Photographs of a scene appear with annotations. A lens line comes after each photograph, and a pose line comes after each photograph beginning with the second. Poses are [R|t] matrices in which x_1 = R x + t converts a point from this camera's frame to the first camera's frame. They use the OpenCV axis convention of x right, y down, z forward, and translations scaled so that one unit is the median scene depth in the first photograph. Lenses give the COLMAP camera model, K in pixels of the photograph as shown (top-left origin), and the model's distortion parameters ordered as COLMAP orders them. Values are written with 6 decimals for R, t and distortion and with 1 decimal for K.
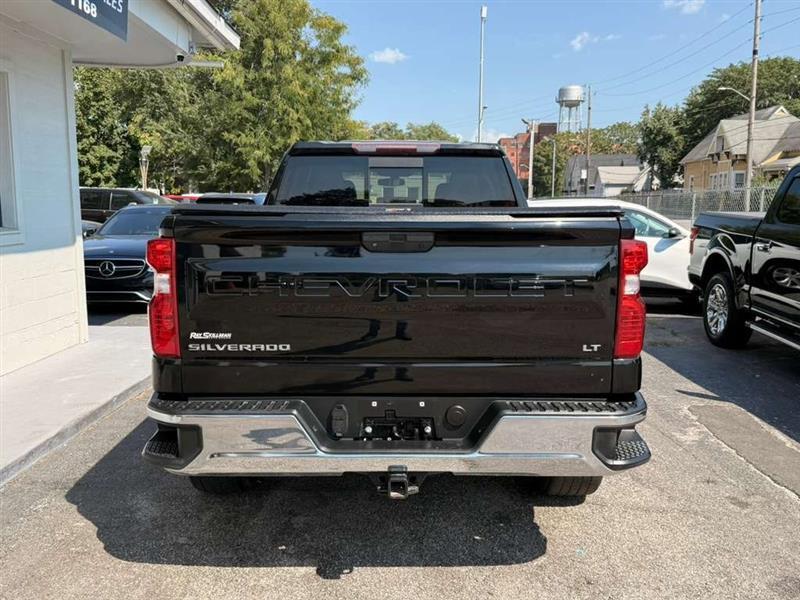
lens RADIAL K [[704.1, 0, 415.0], [0, 704.1, 298.2], [0, 0, 1]] dist [0.097793, -0.196294]
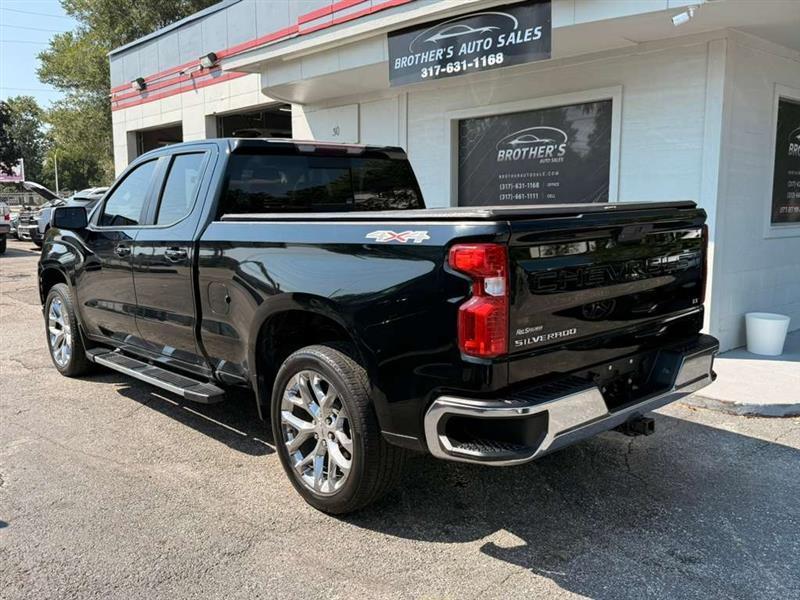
lens RADIAL K [[710.0, 0, 401.2], [0, 710.0, 301.2], [0, 0, 1]] dist [0.104554, -0.203237]
pose [[-0.748976, 0.087194, -0.656835, 0.093326], [-0.091063, 0.968351, 0.232385, -0.040239], [0.656310, 0.233865, -0.717332, 0.300659]]
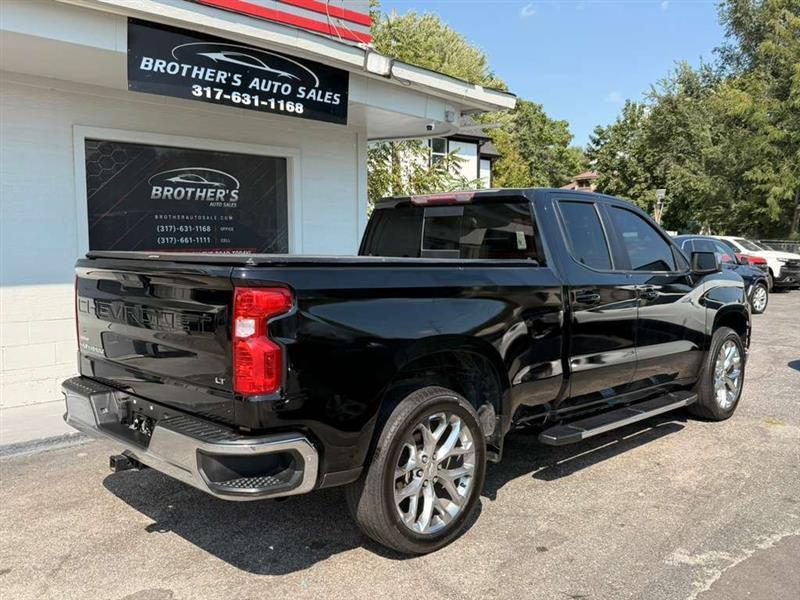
lens RADIAL K [[710.0, 0, 401.2], [0, 710.0, 301.2], [0, 0, 1]] dist [0.104554, -0.203237]
pose [[0.690455, 0.056810, -0.721141, 0.106732], [-0.095440, 0.995351, -0.012966, -0.005917], [0.717052, 0.077778, 0.692666, 0.034029]]
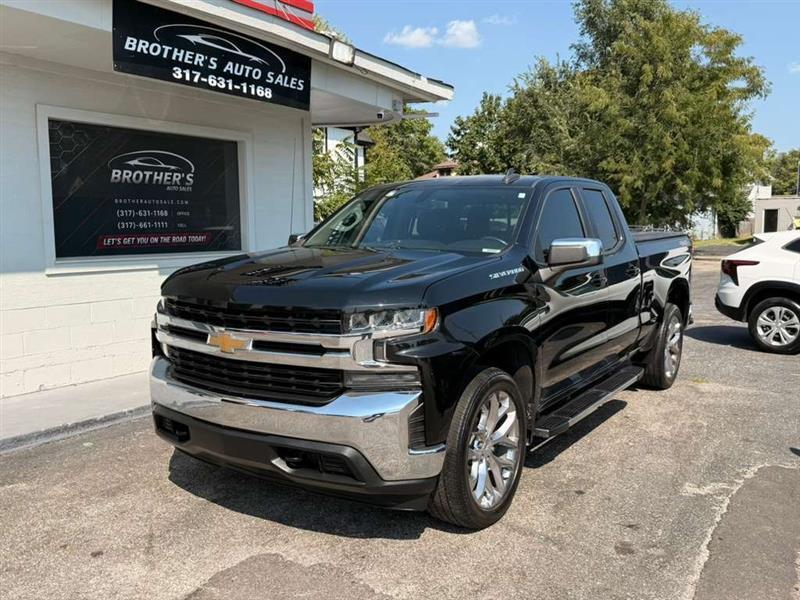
lens RADIAL K [[714.4, 0, 402.7], [0, 714.4, 299.8], [0, 0, 1]] dist [0.100315, -0.226525]
pose [[0.823944, 0.049261, -0.564526, 0.087183], [-0.069677, 0.997462, -0.014656, -0.000880], [0.562371, 0.051411, 0.825285, 0.003198]]
